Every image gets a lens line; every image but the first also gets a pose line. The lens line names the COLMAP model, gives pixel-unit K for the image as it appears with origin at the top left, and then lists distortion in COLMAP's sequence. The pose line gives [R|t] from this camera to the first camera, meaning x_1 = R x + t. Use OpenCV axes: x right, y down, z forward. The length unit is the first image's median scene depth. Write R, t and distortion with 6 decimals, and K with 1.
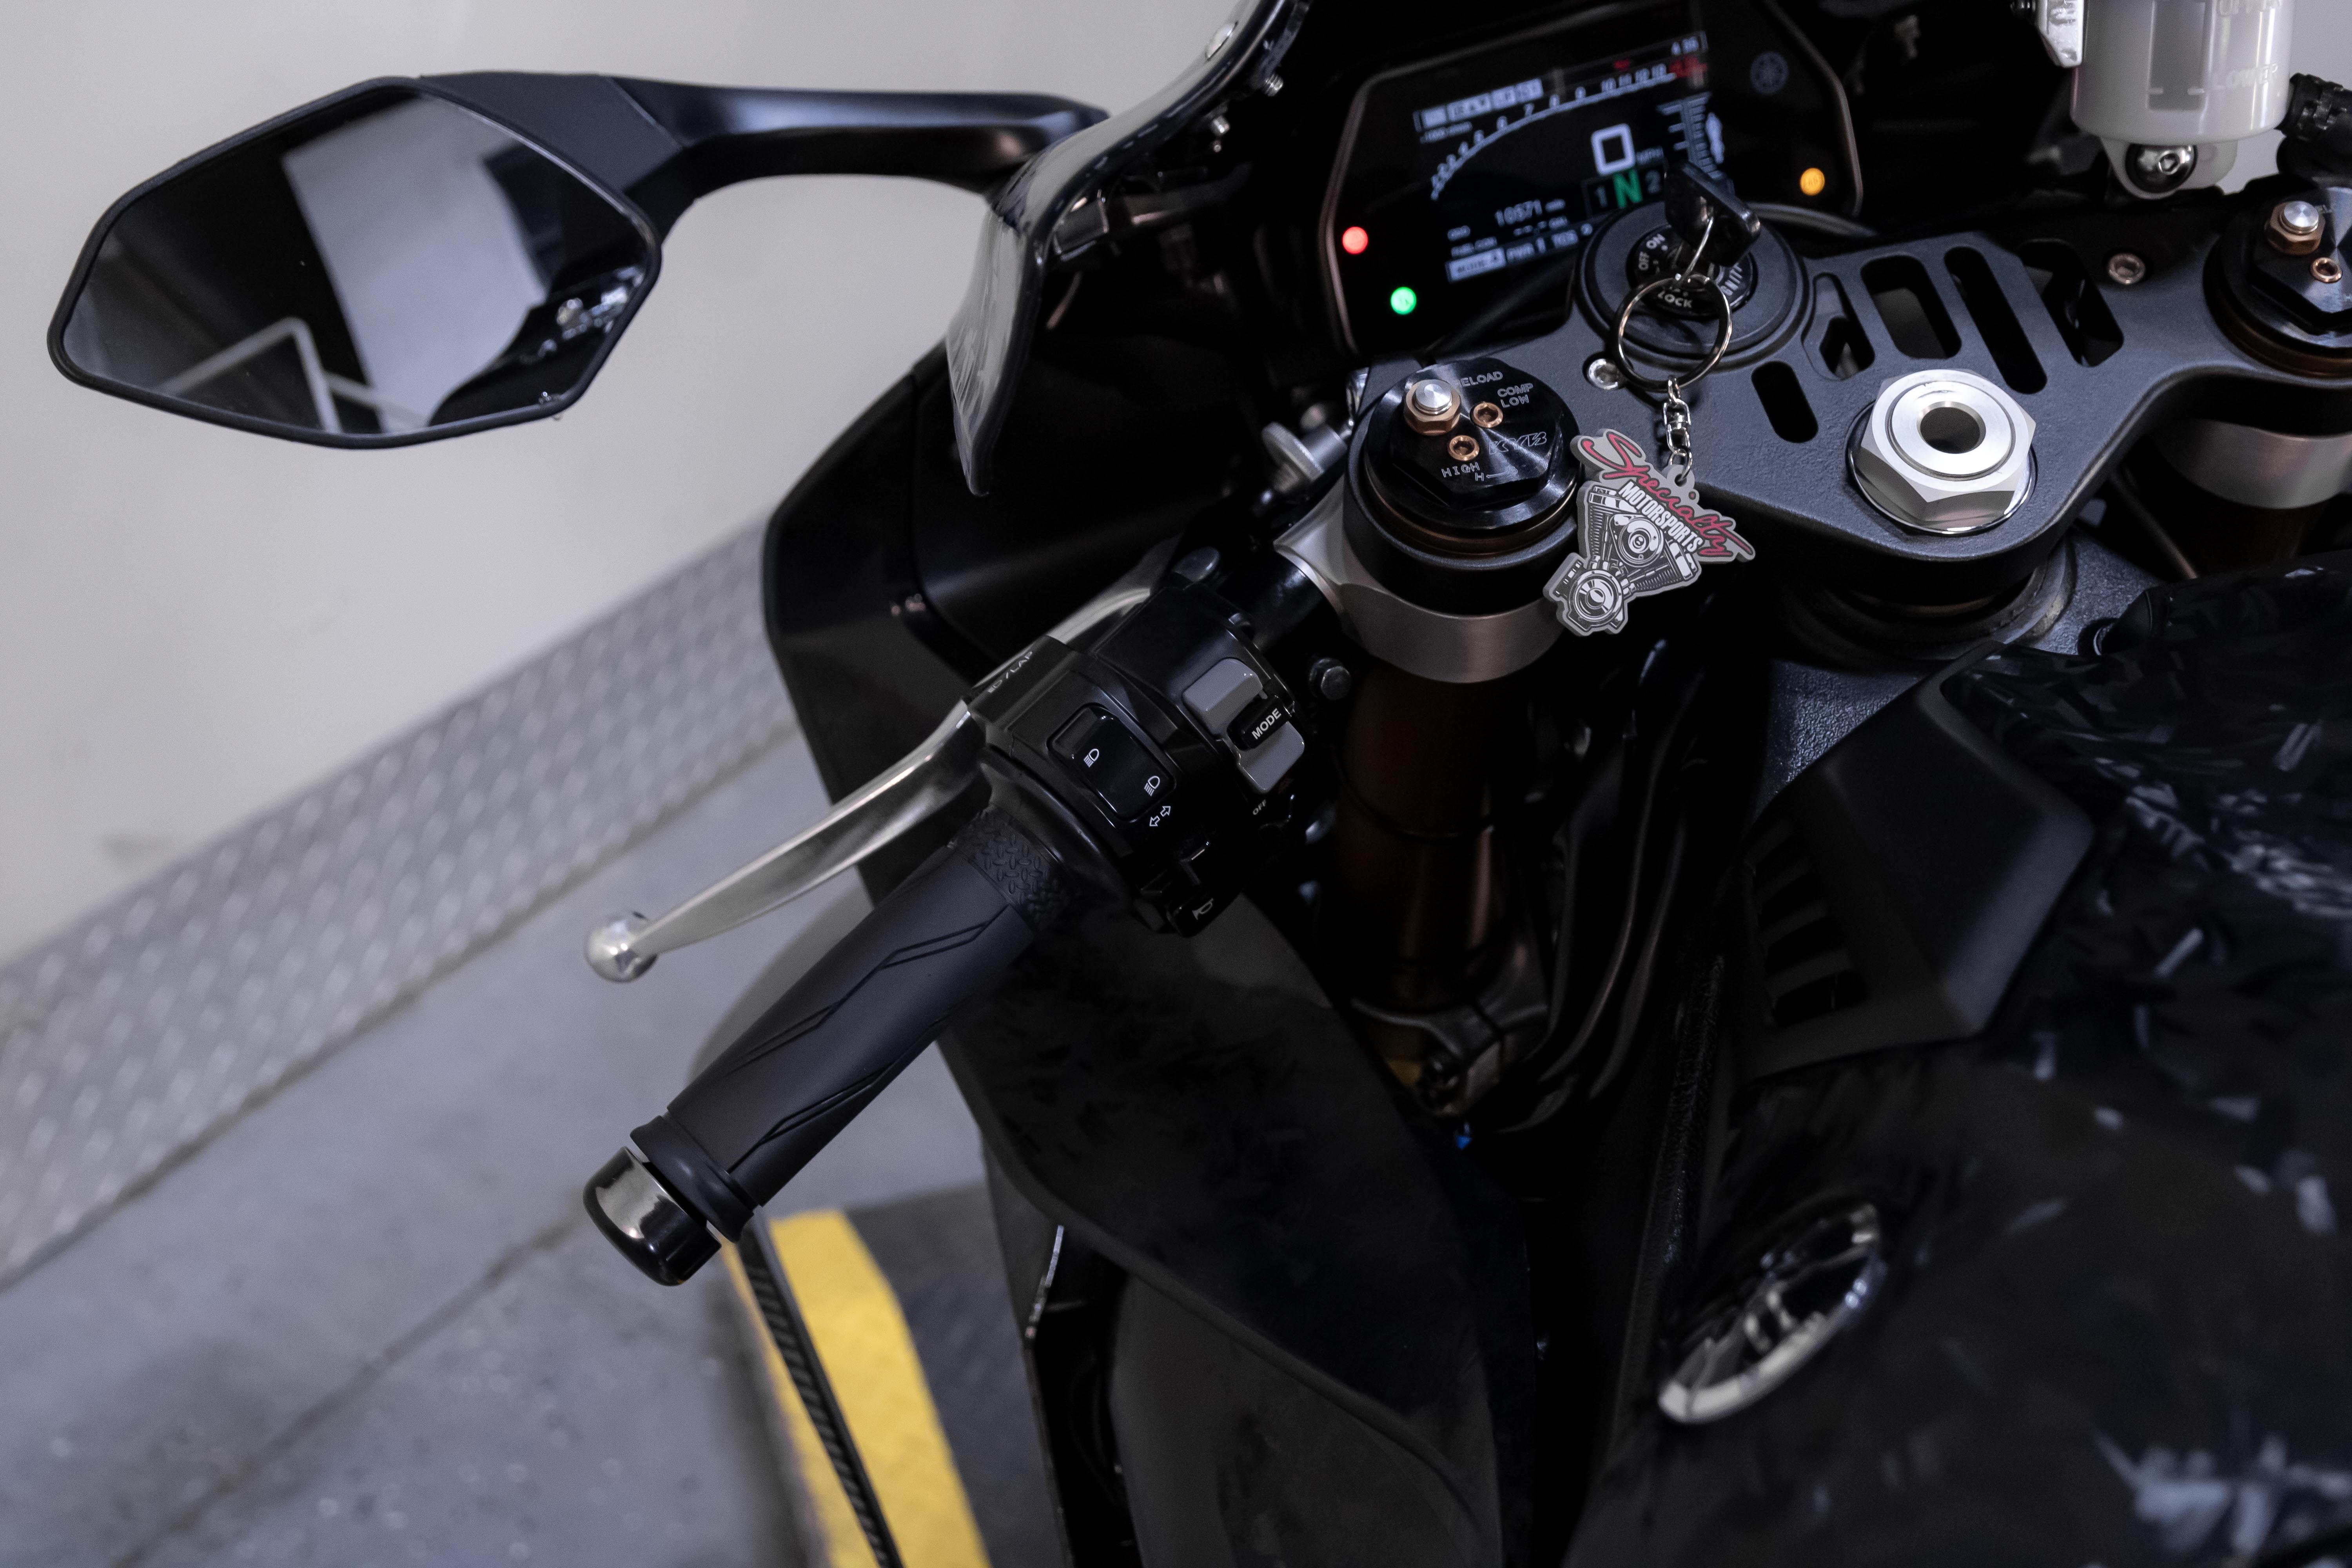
lens RADIAL K [[3007.3, 0, 1190.1], [0, 3007.3, 783.9], [0, 0, 1]] dist [0.019319, 0.000000]
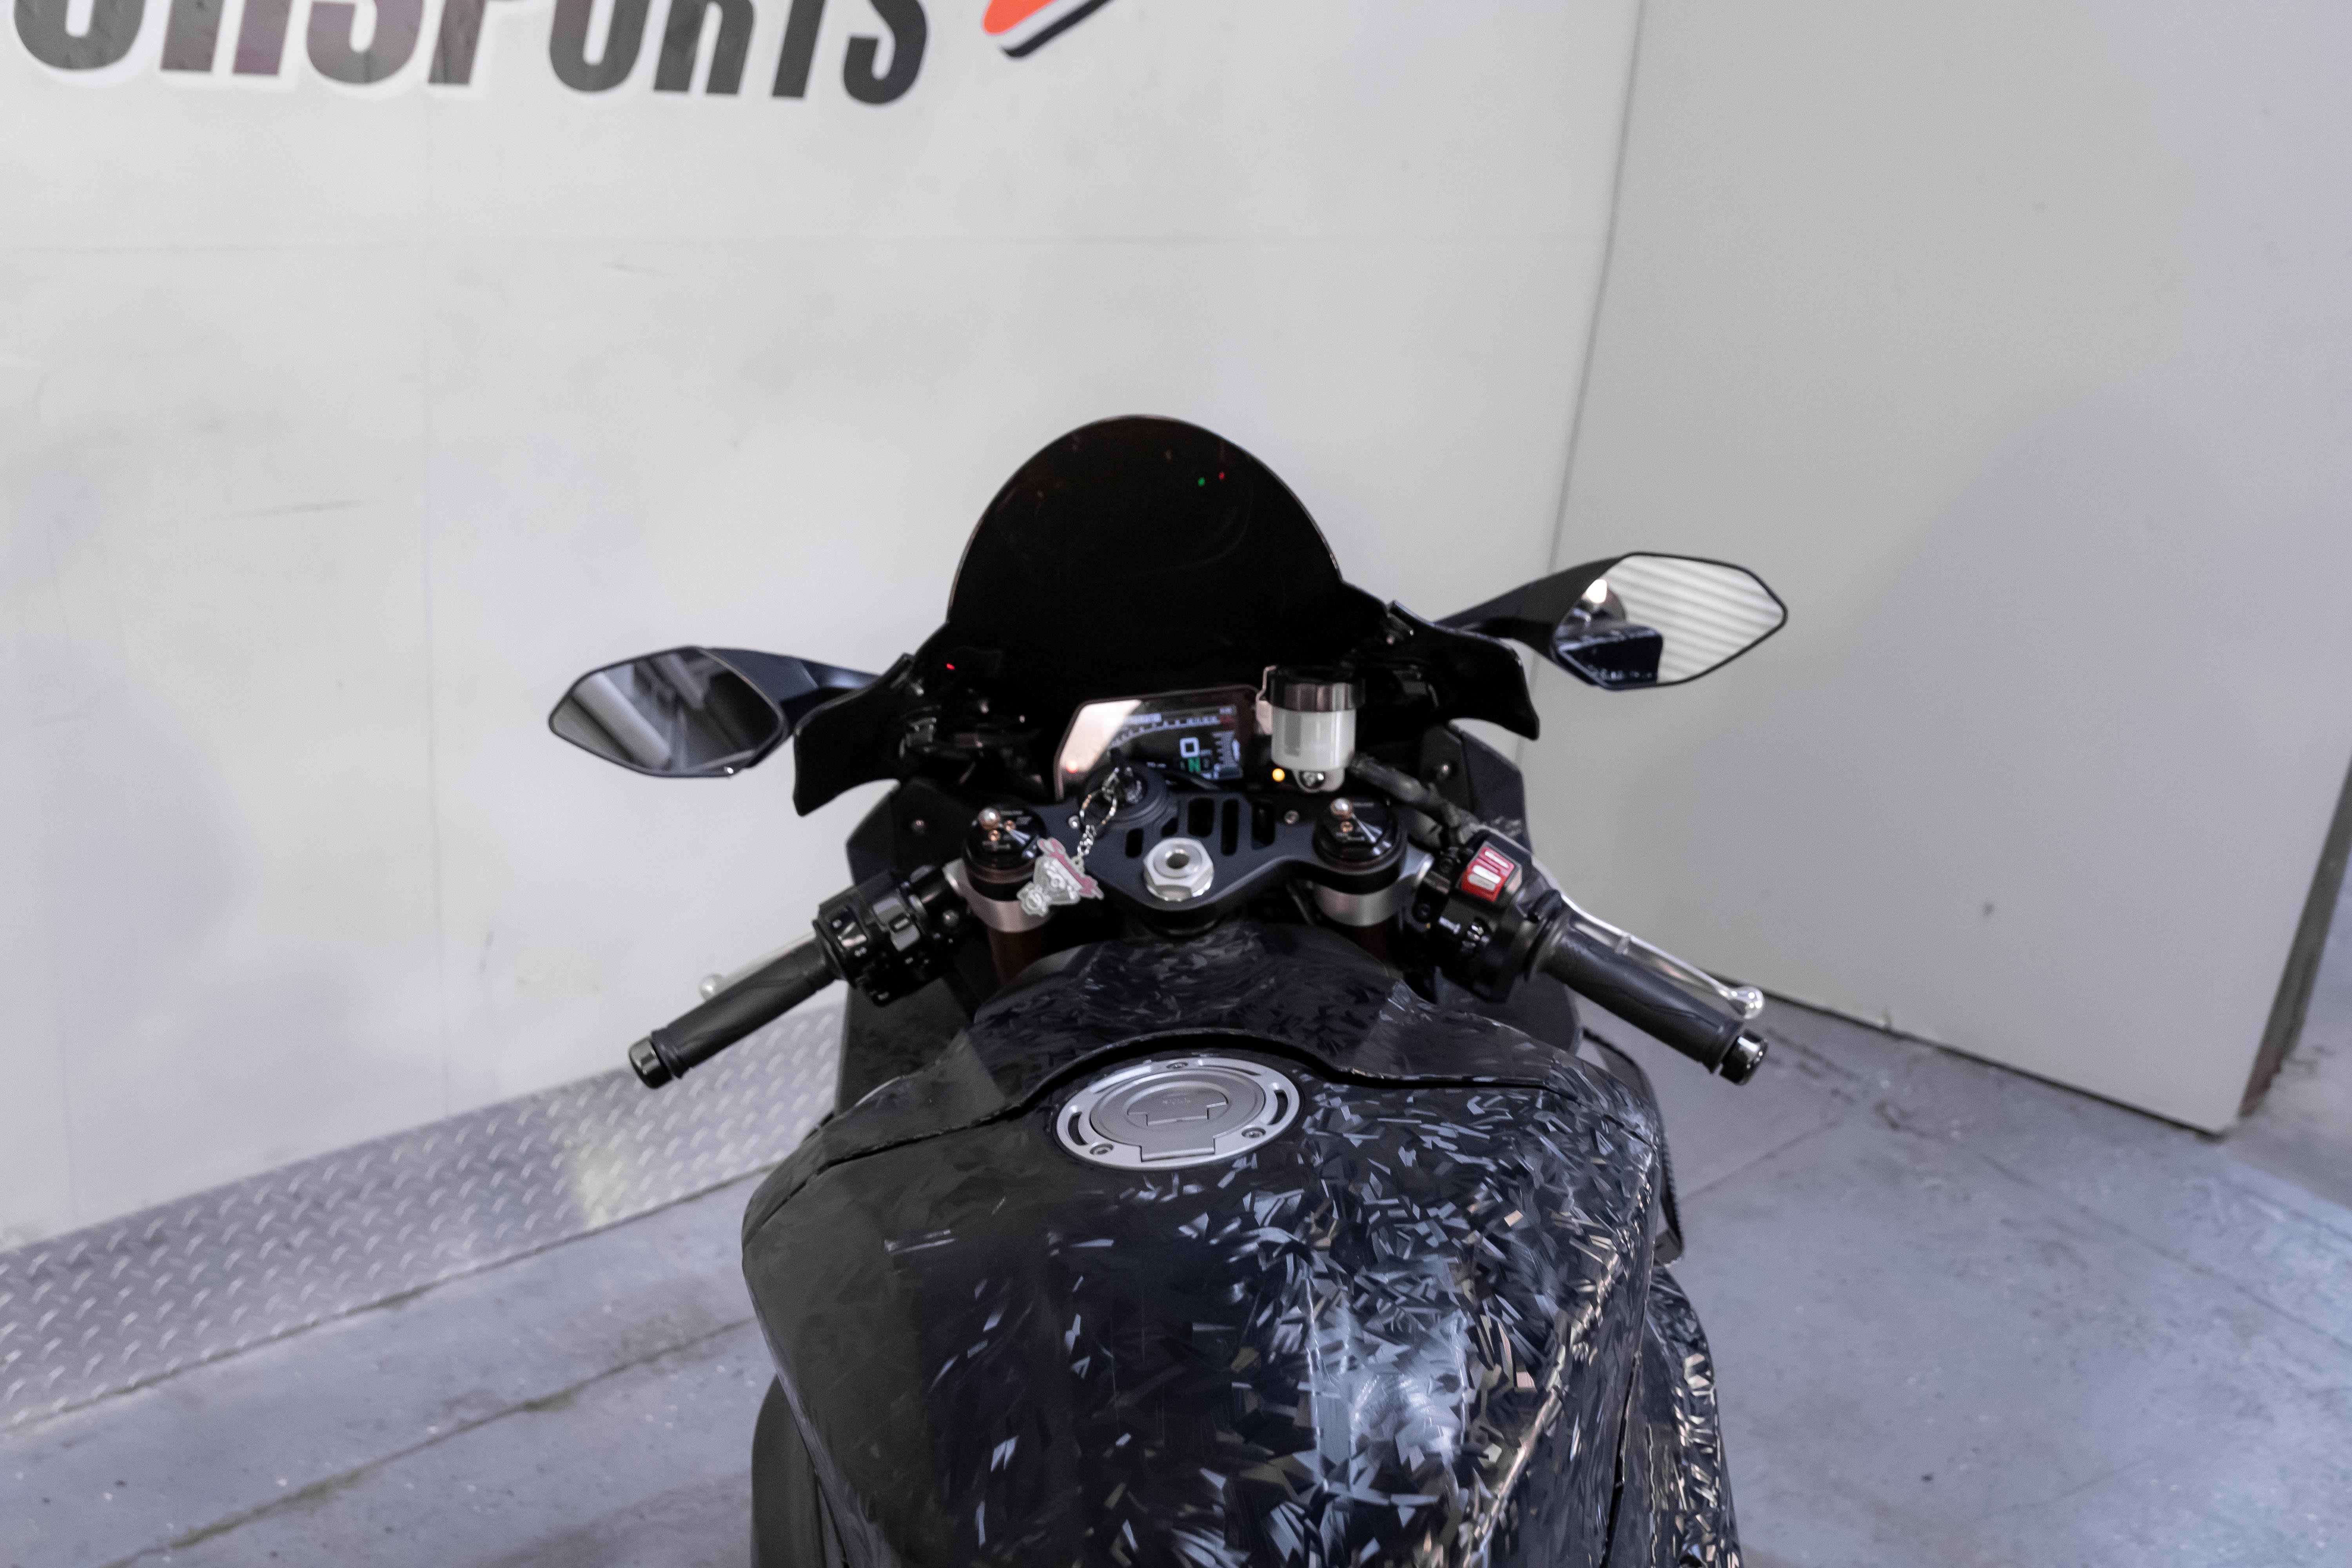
lens RADIAL K [[2214.6, 0, 1167.8], [0, 2214.6, 796.0], [0, 0, 1]] dist [0.001299, 0.000000]
pose [[0.949713, 0.158647, -0.269955, 0.603946], [-0.204959, 0.966752, -0.152913, 0.096919], [0.236720, 0.200553, 0.950653, -0.657578]]
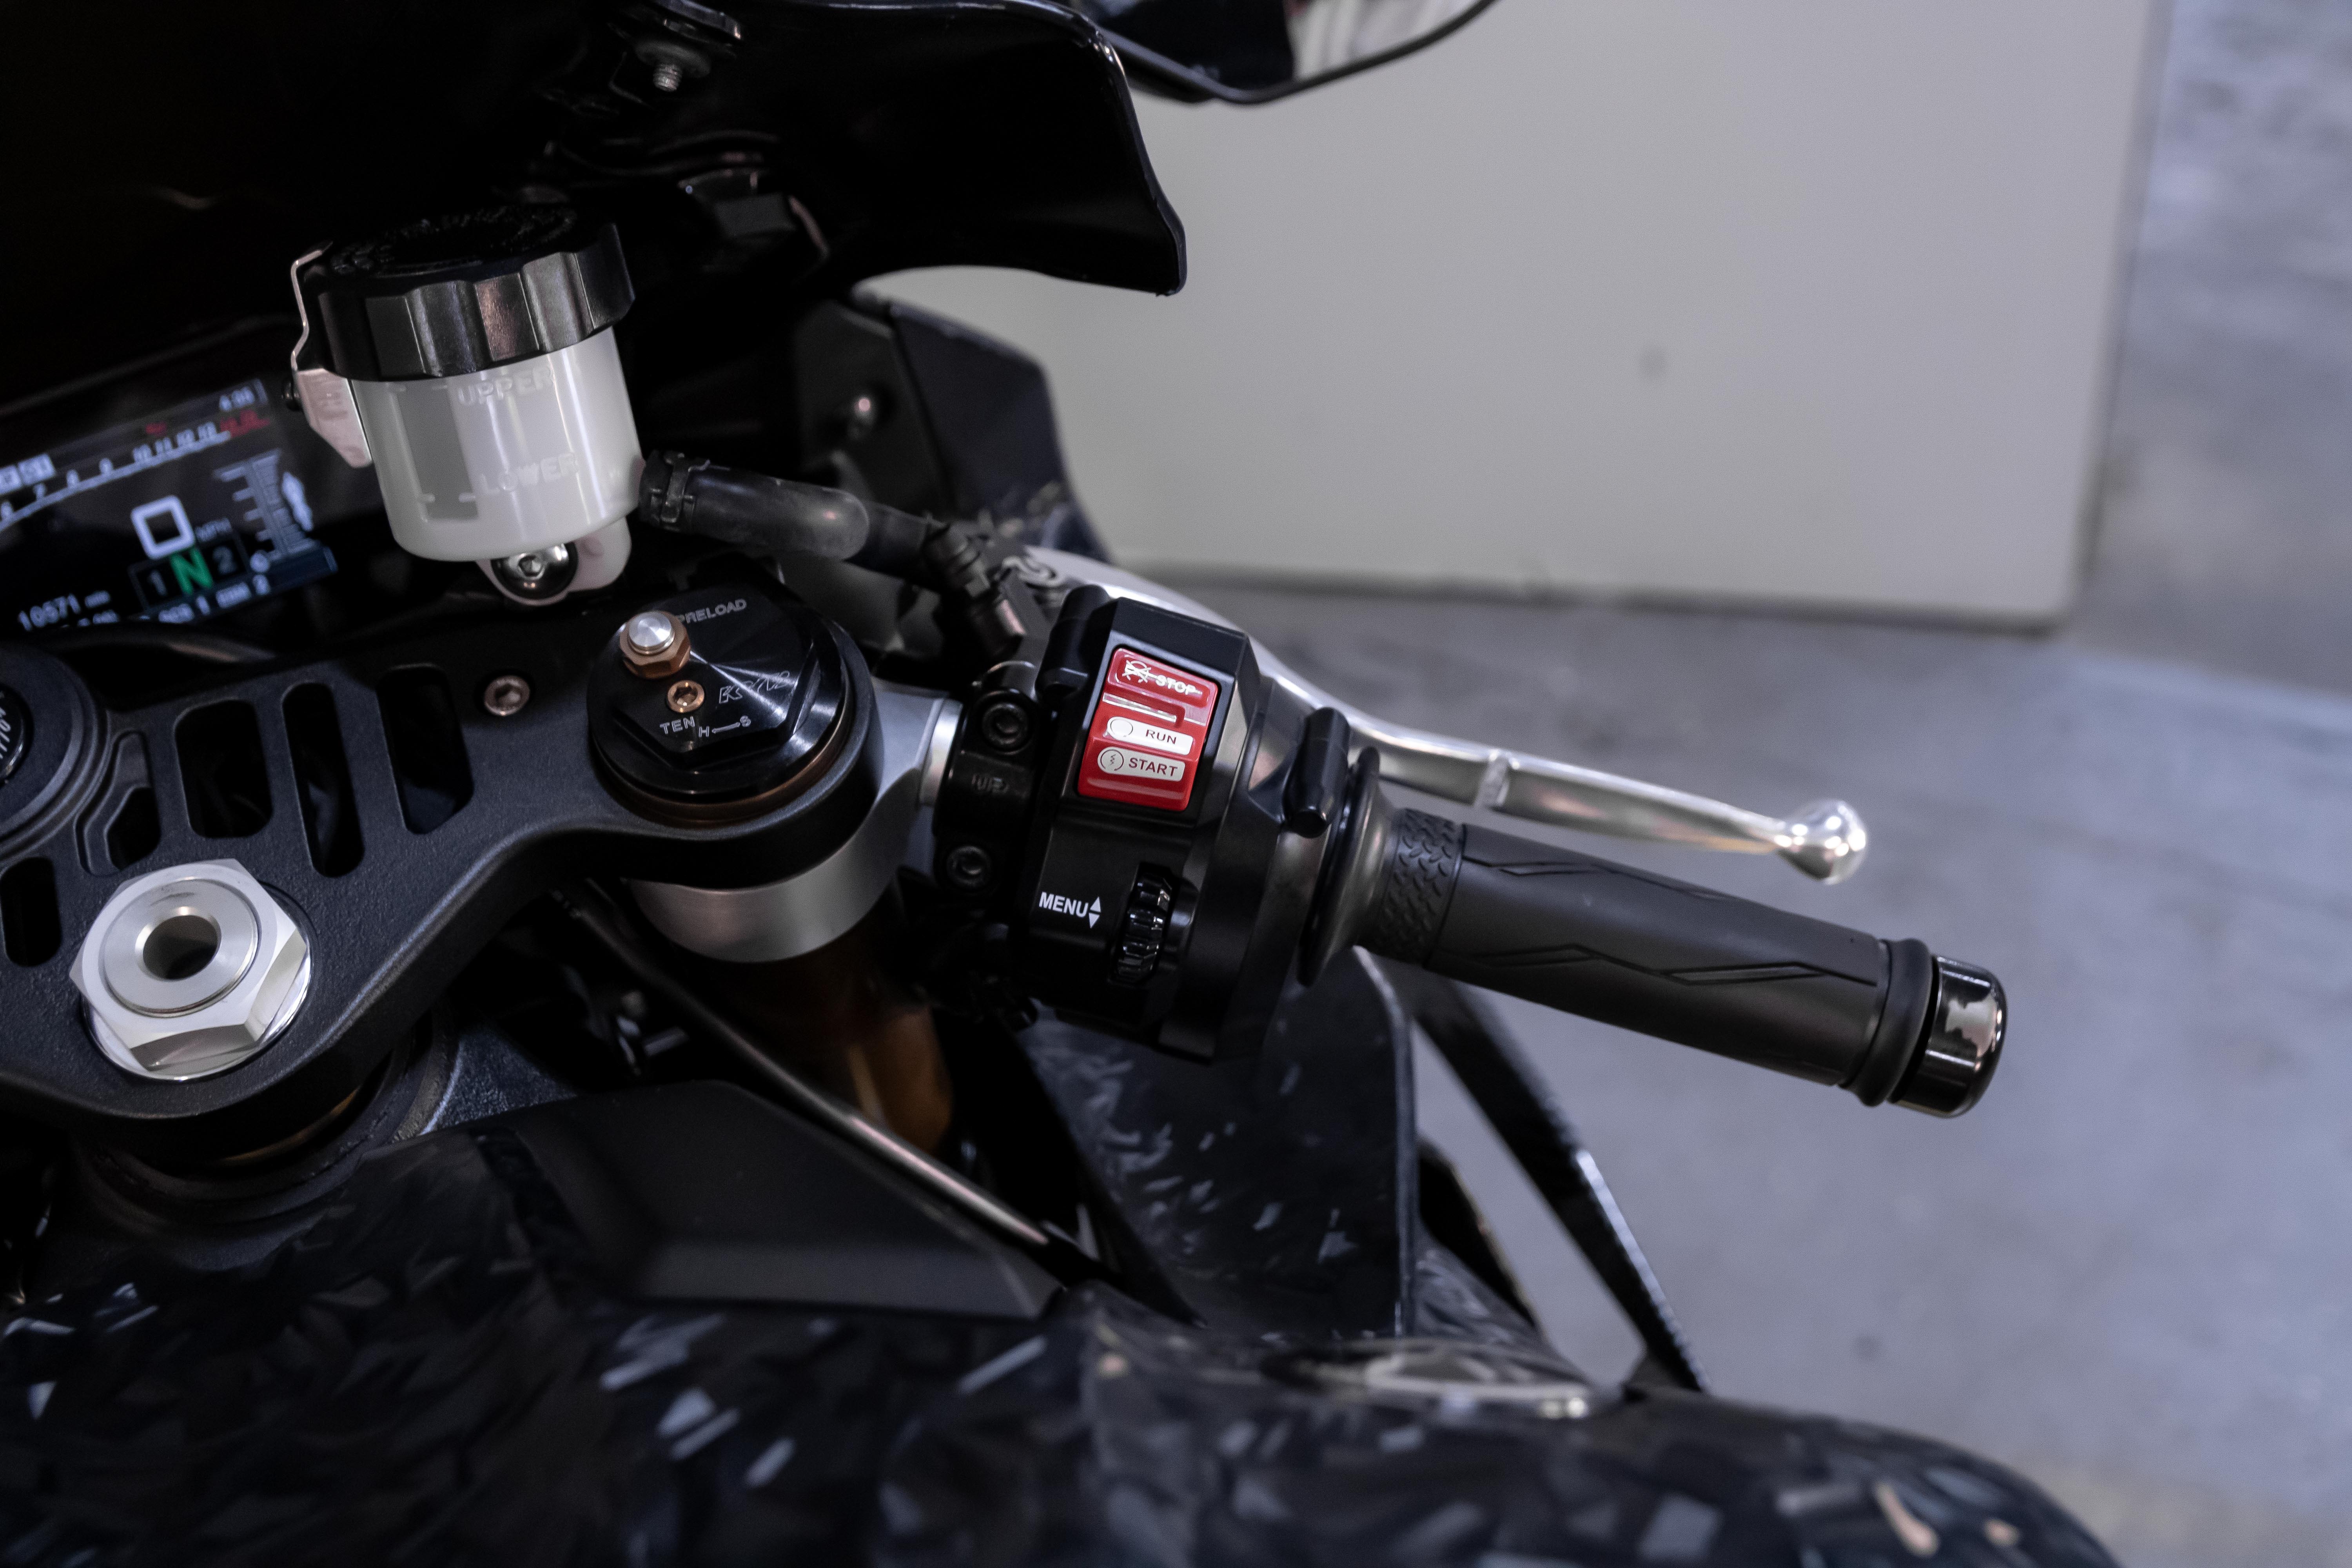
lens RADIAL K [[3007.3, 0, 1173.9], [0, 3007.3, 780.0], [0, 0, 1]] dist [0.019319, 0.000000]
pose [[0.997007, -0.077256, -0.003069, 0.419982], [0.077137, 0.996609, -0.028653, -0.095439], [0.005273, 0.028331, 0.999585, 0.166321]]
